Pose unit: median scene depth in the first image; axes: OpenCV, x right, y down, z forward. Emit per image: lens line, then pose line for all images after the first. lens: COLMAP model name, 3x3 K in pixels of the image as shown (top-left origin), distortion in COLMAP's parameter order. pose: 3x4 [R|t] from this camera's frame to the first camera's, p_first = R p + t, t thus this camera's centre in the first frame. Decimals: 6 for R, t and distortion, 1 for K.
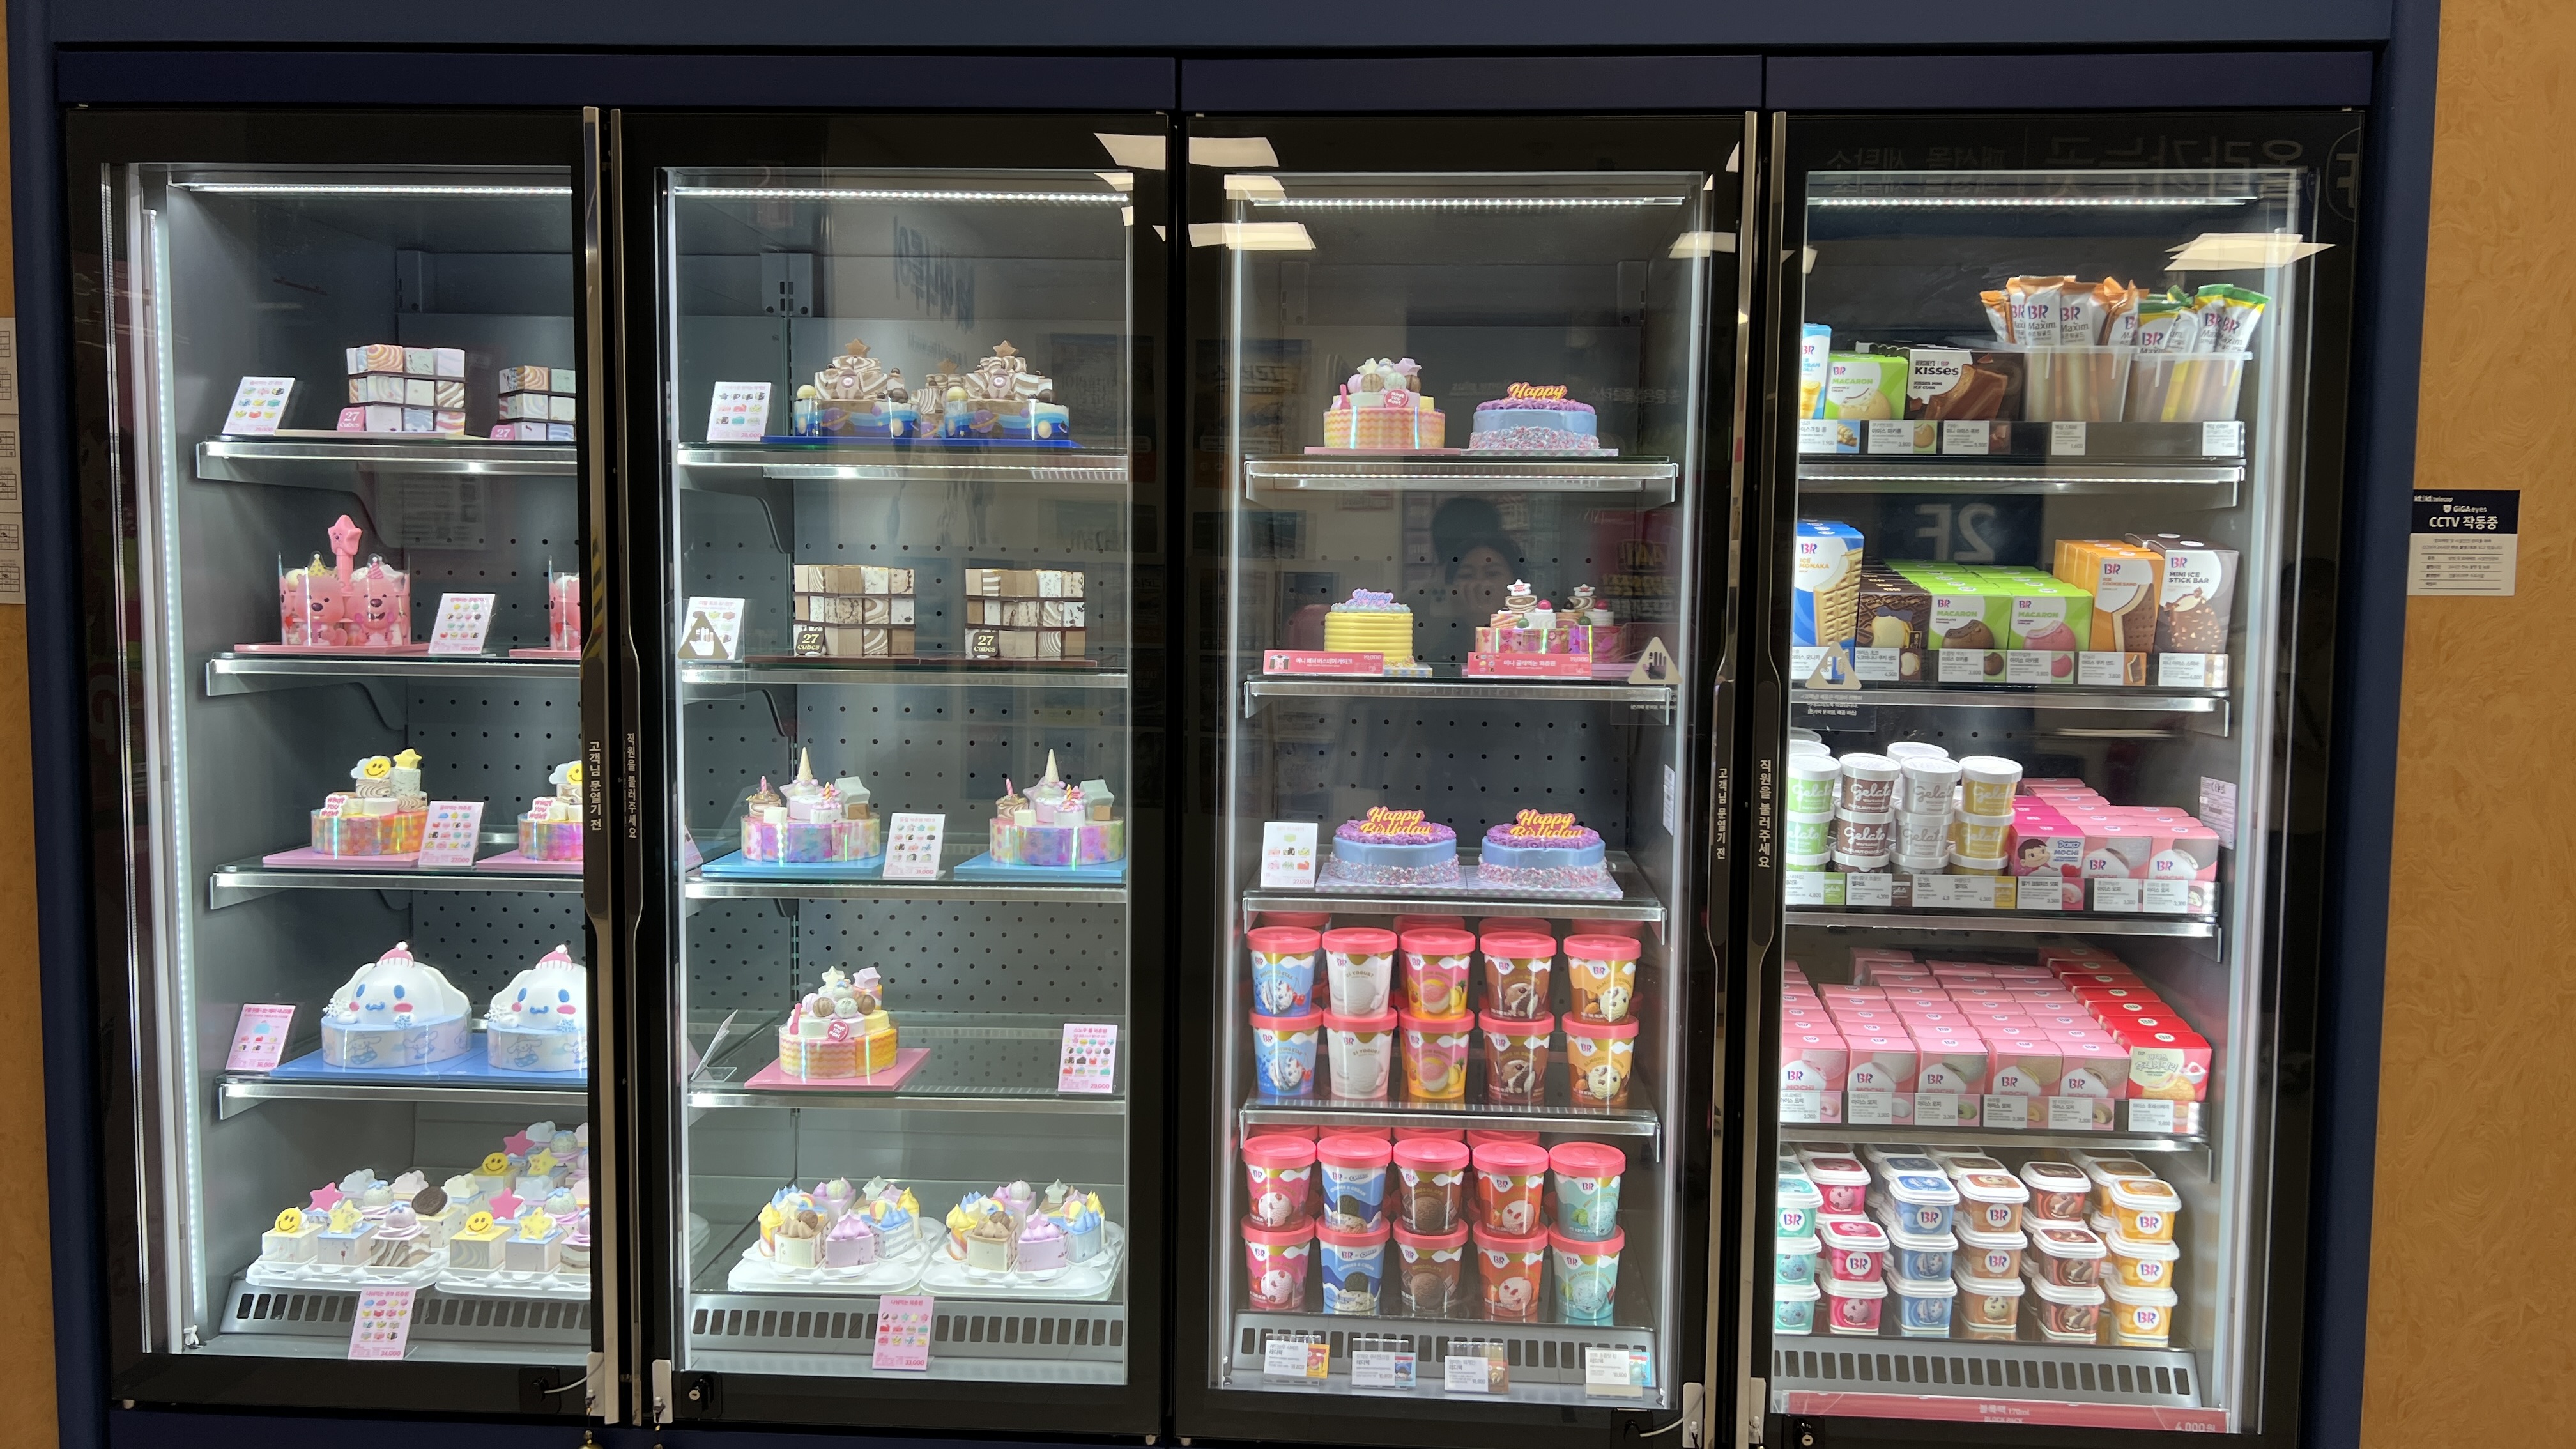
lens RADIAL K [[2009.8, 0, 1288.0], [0, 2009.8, 724.5], [0, 0, 1]] dist [0.075410, -0.086852]
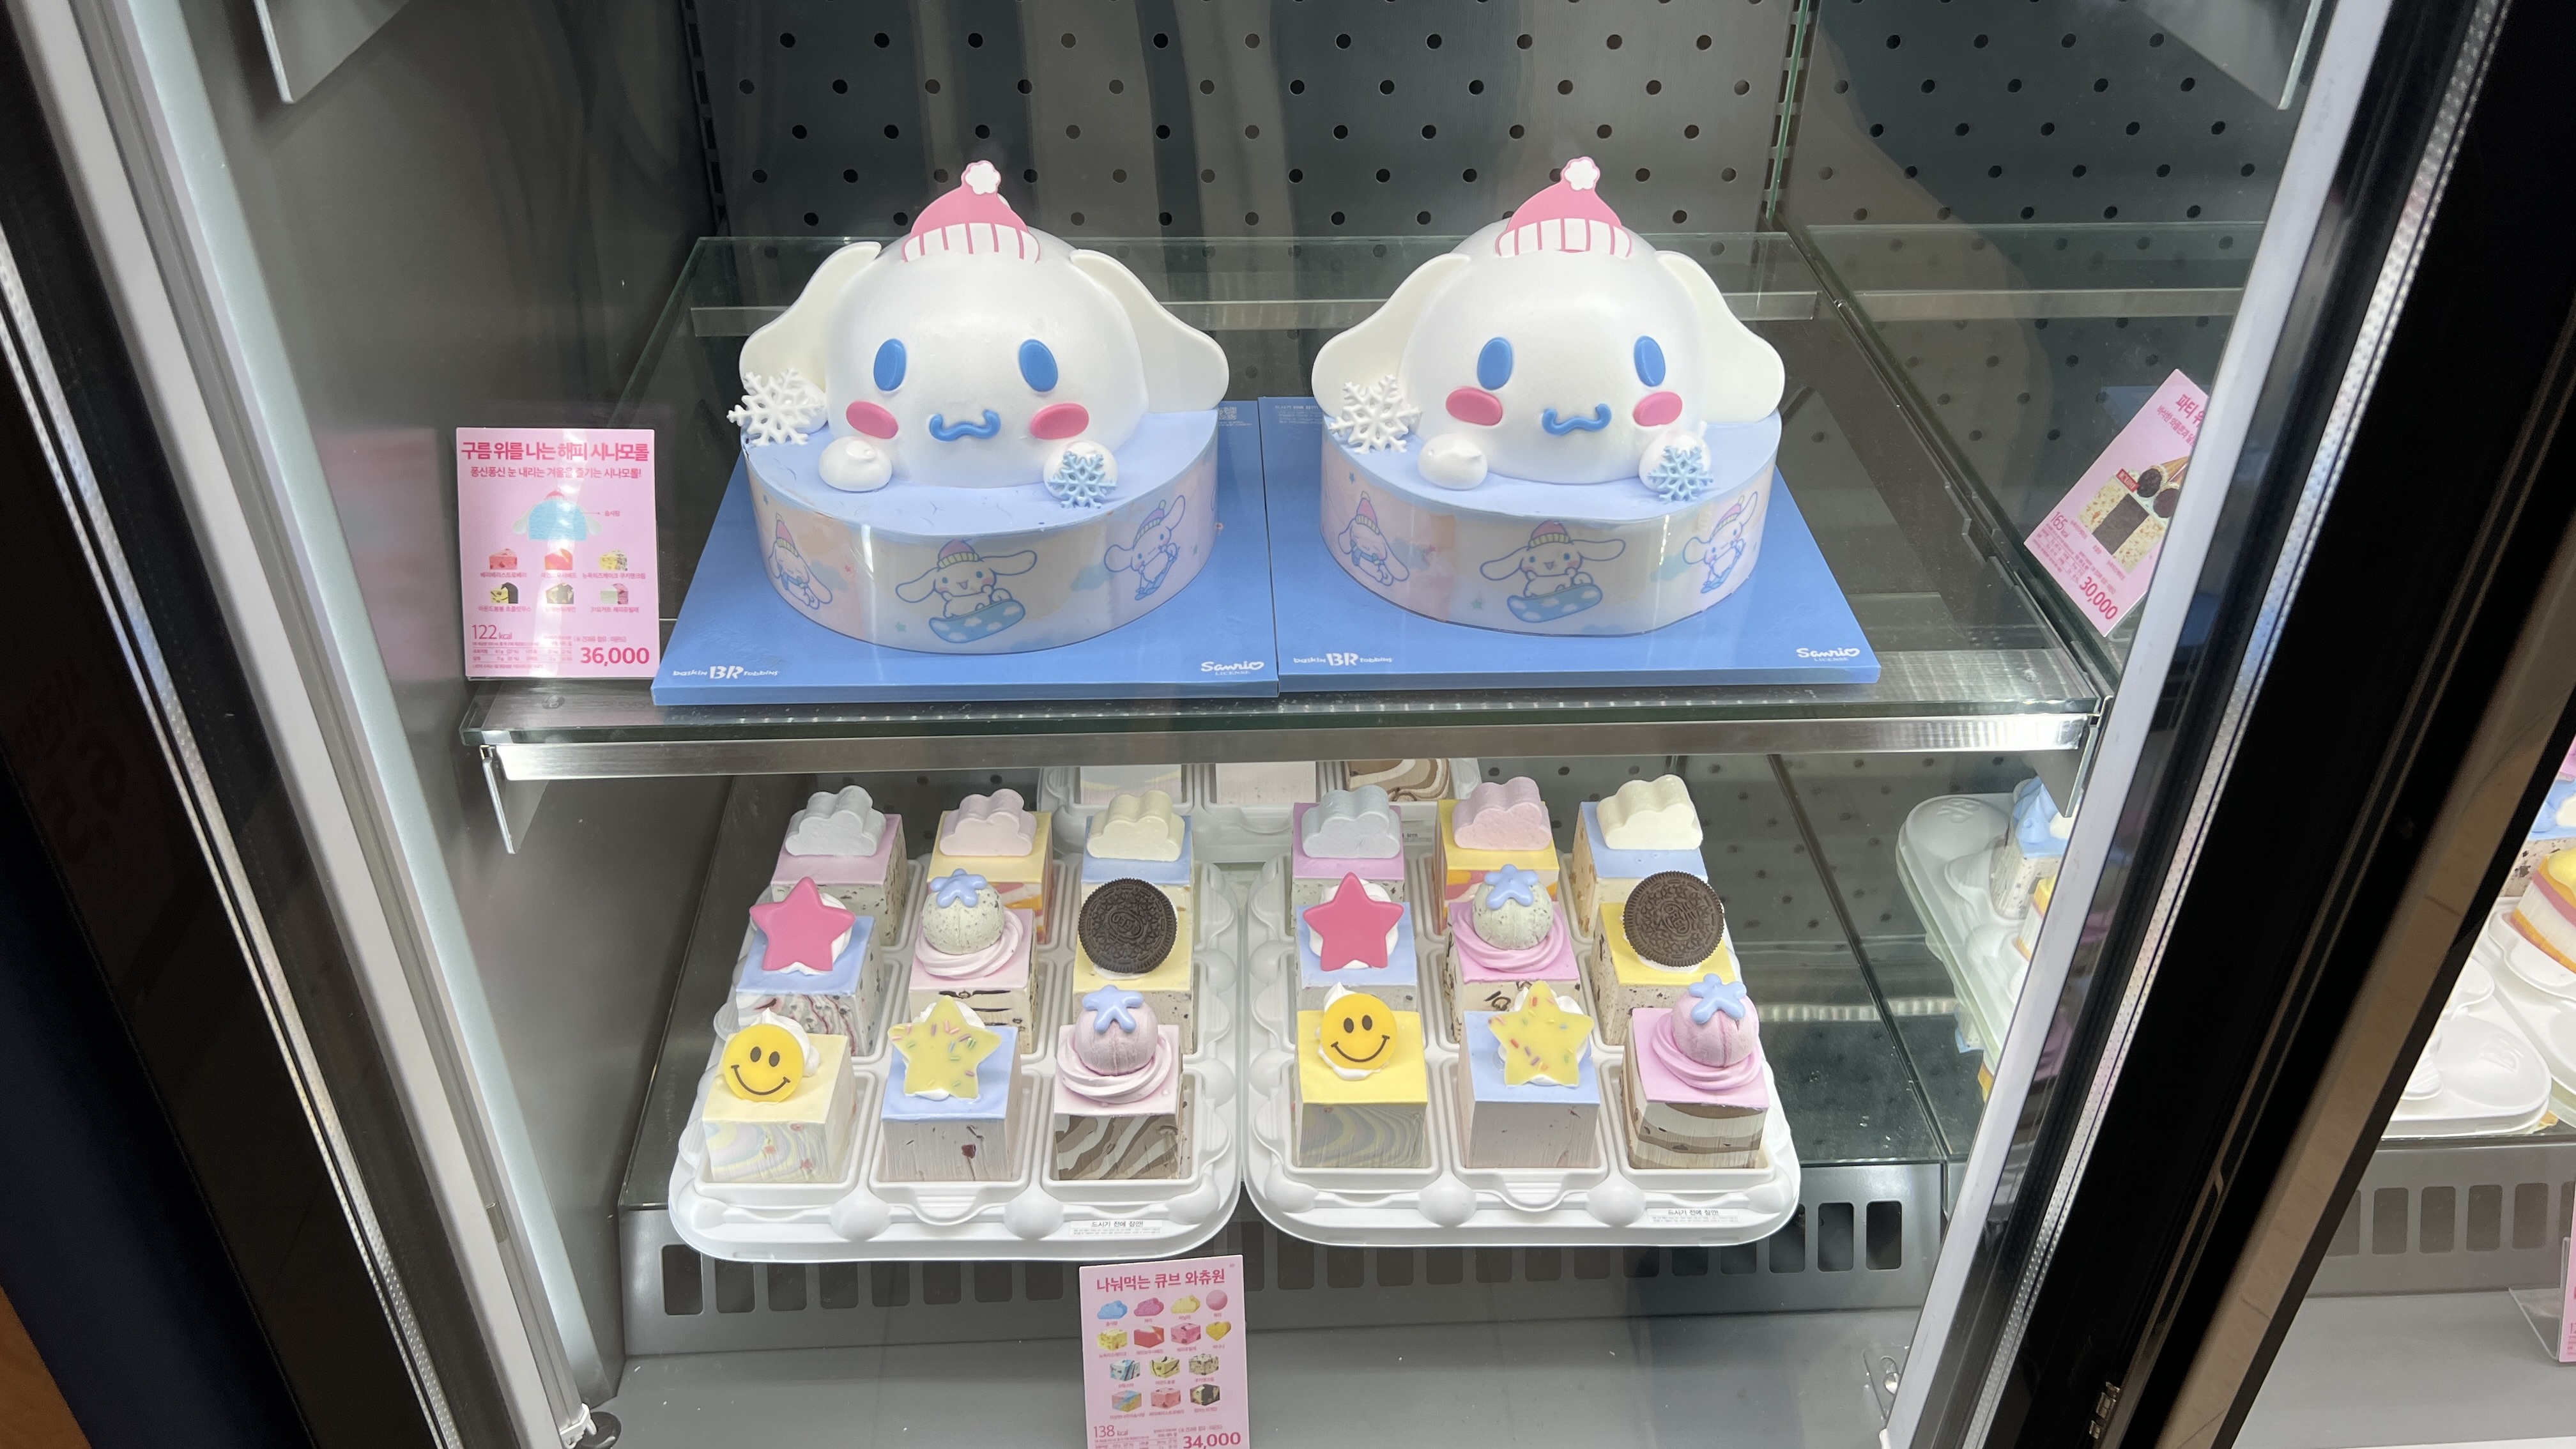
lens RADIAL K [[1983.3, 0, 1316.8], [0, 1983.3, 761.9], [0, 0, 1]] dist [0.170982, -0.619659]
pose [[0.994357, -0.059423, 0.087884, -0.439396], [0.004385, 0.850718, 0.525604, 0.037401], [-0.105997, -0.522252, 0.846178, 0.765186]]
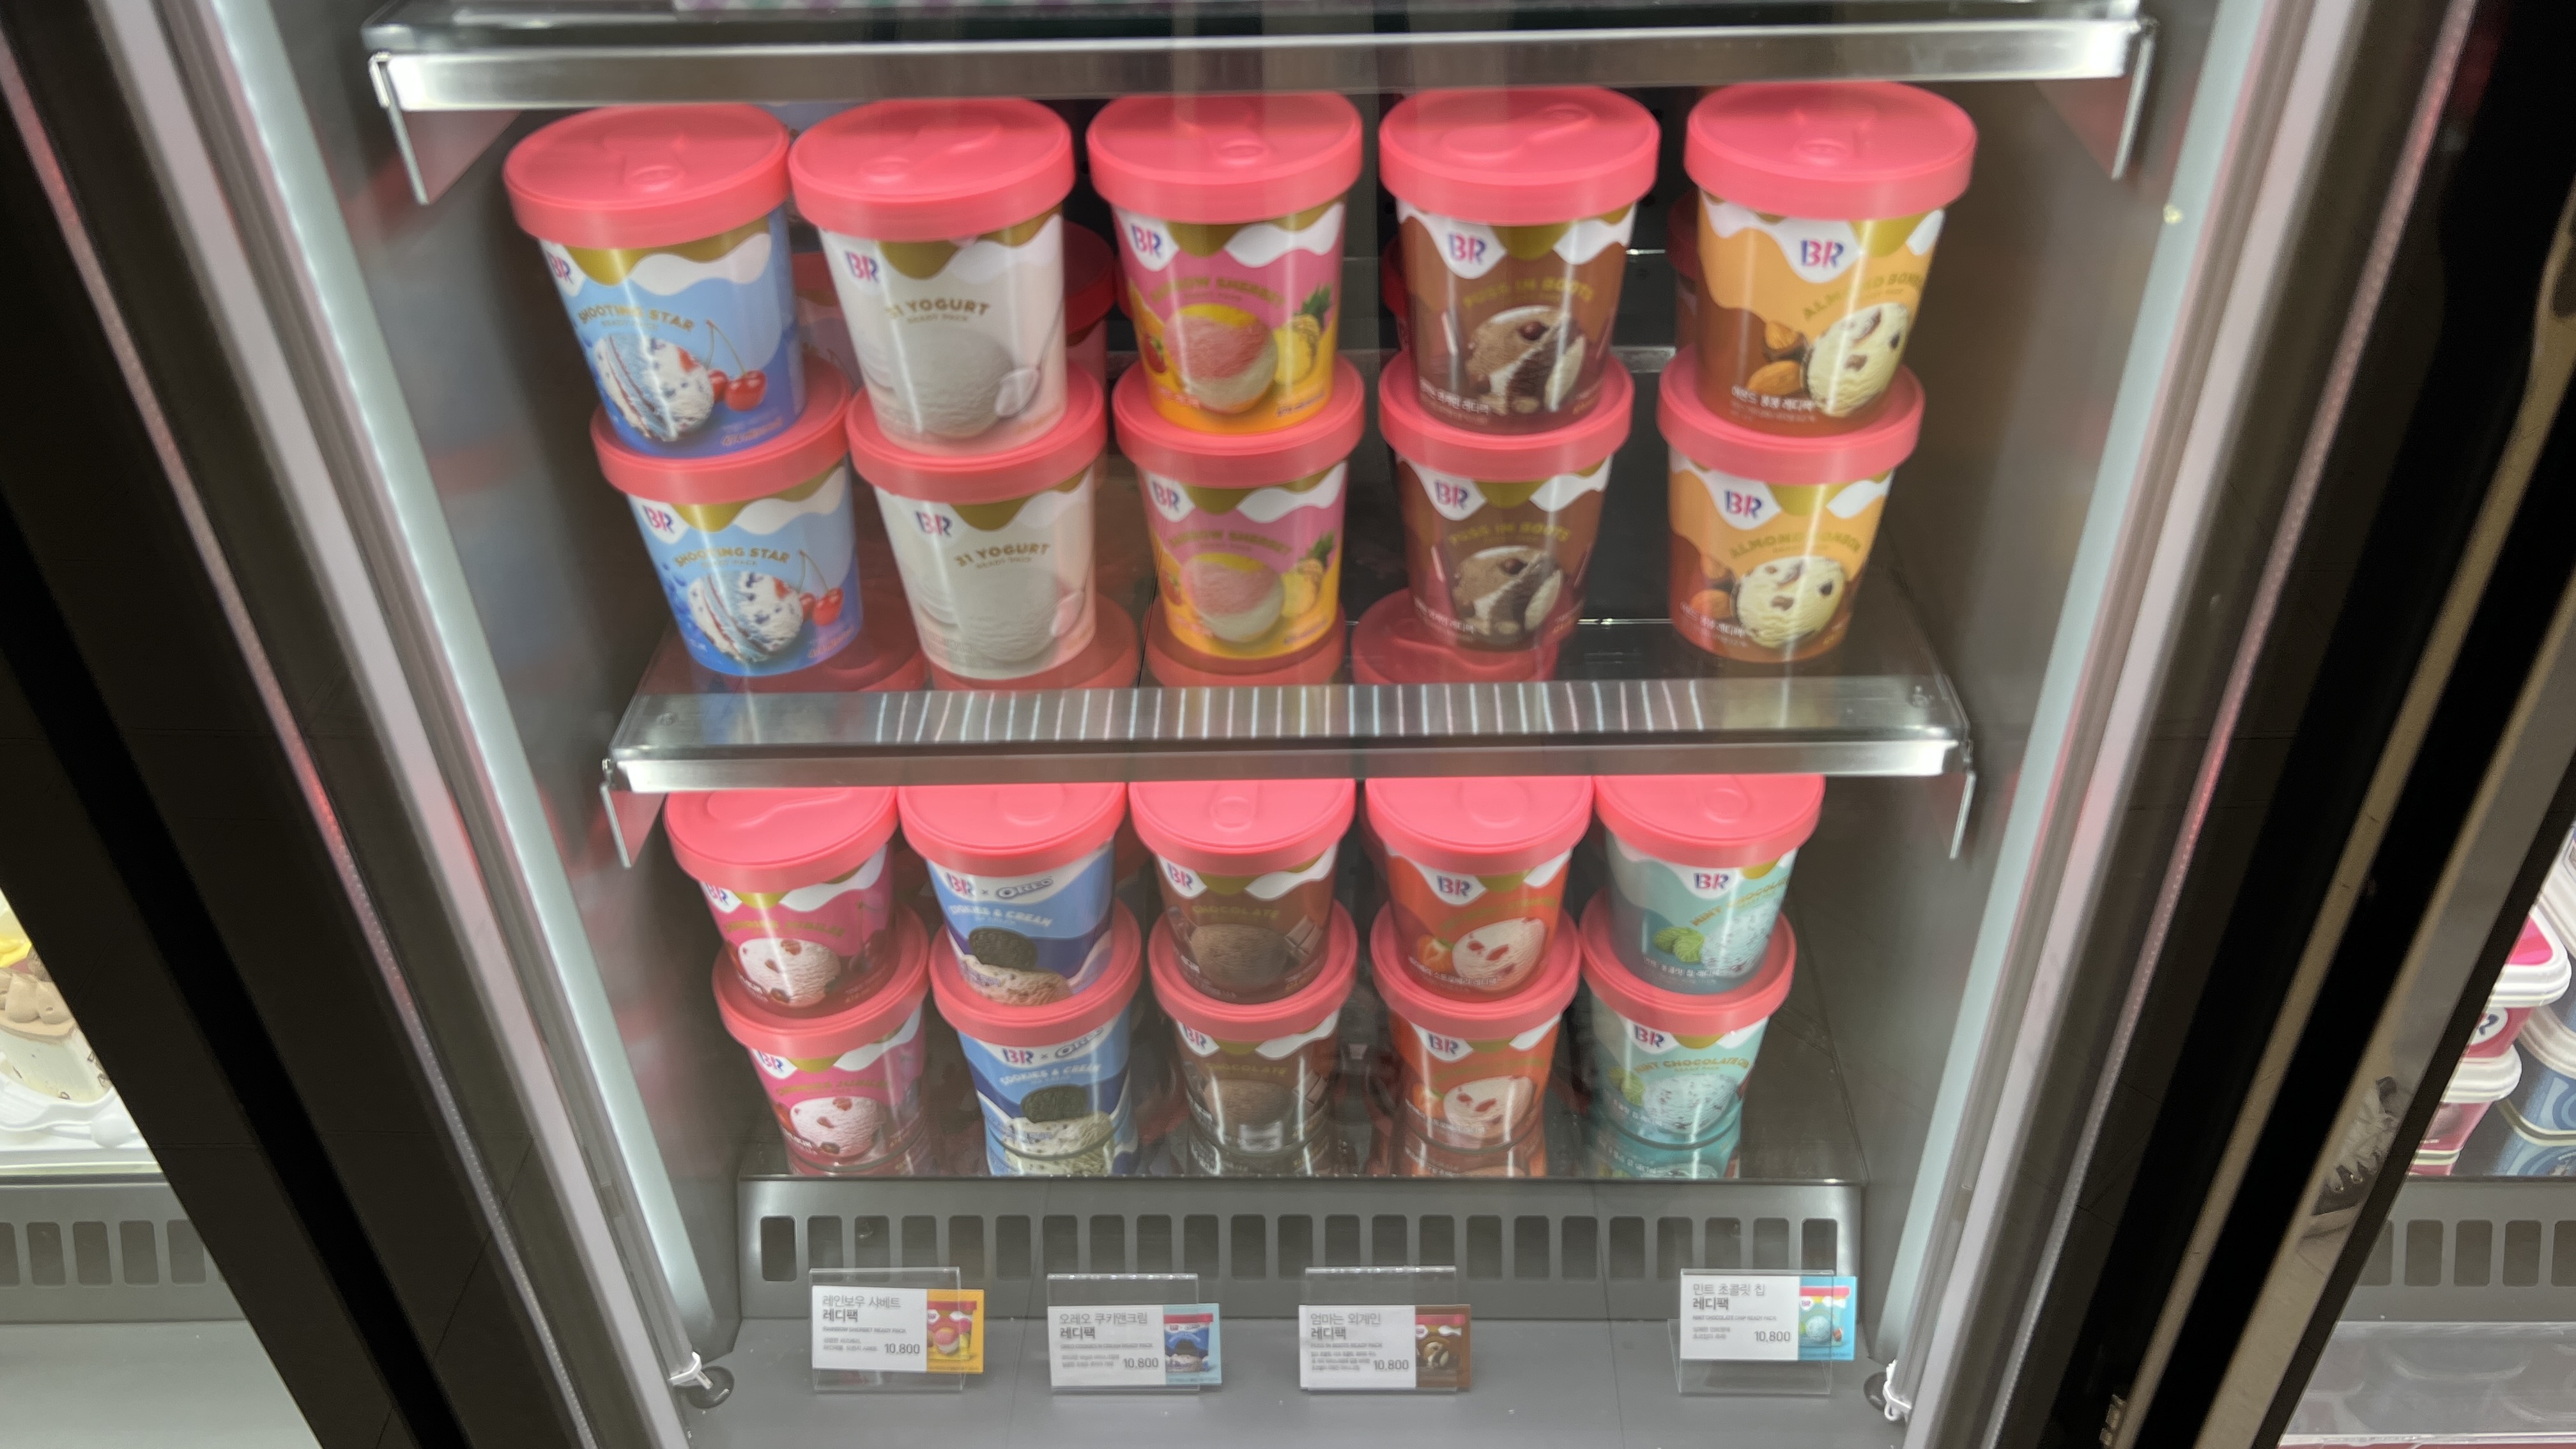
lens RADIAL K [[2001.7, 0, 1321.5], [0, 2001.7, 794.9], [0, 0, 1]] dist [0.083095, -0.199709]
pose [[0.998085, -0.057446, 0.022949, 0.076690], [0.033437, 0.813109, 0.581151, 0.021392], [-0.052045, -0.579271, 0.813472, 0.733926]]
